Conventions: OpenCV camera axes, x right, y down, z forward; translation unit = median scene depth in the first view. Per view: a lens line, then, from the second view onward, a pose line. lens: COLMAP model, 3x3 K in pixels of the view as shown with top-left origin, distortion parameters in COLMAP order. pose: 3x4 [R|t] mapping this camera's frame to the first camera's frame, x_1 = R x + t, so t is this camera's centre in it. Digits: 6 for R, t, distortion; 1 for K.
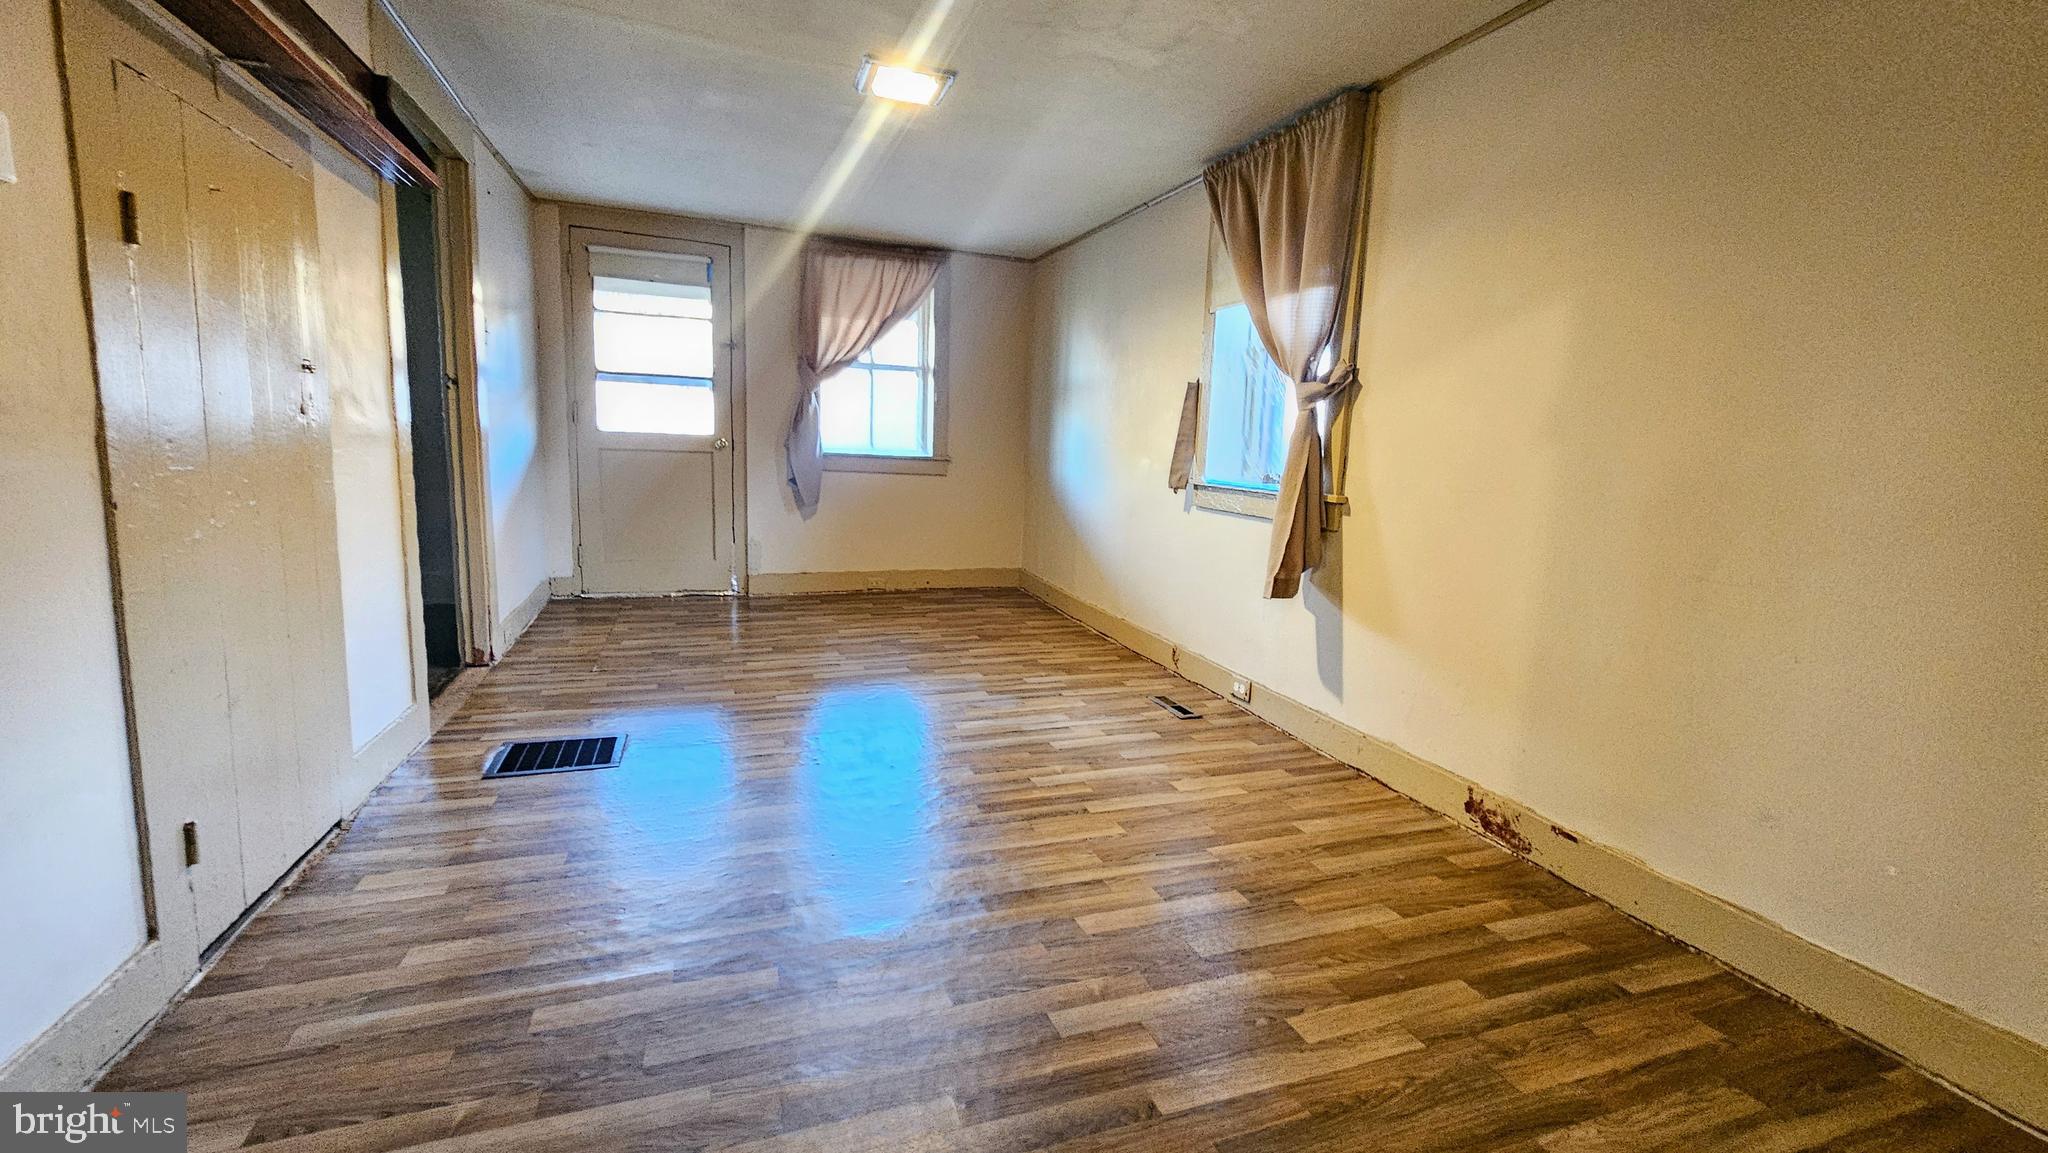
lens RADIAL K [[834.8, 0, 1024.0], [0, 834.8, 568.7], [0, 0, 1]] dist [-0.002773, 0.000185]
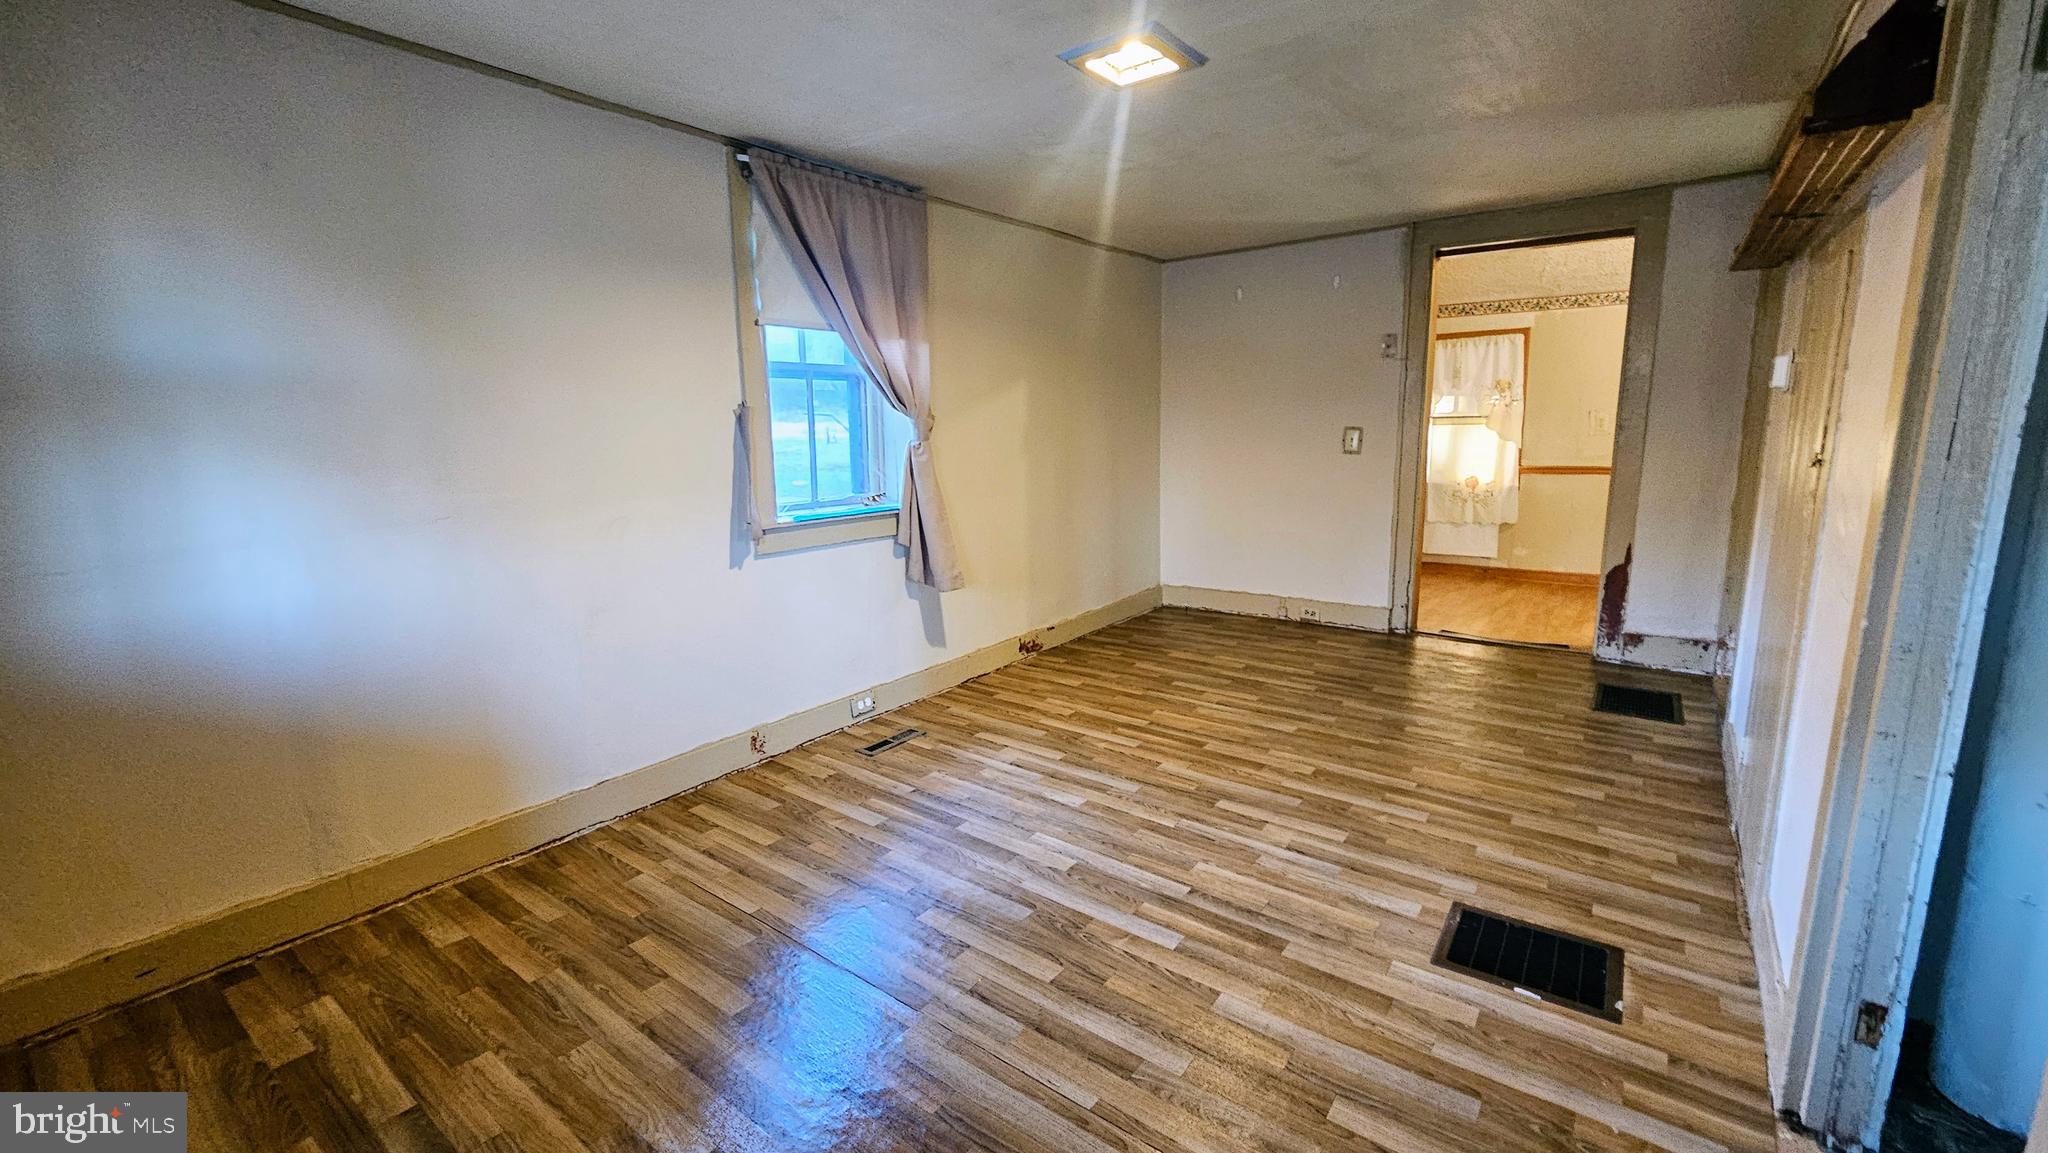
lens RADIAL K [[834.8, 0, 1024.0], [0, 834.8, 568.7], [0, 0, 1]] dist [-0.002773, 0.000185]
pose [[-0.546692, -0.178115, 0.818171, -0.885383], [0.117750, 0.951051, 0.285722, -0.382768], [-0.829013, 0.252541, -0.498959, 1.712503]]
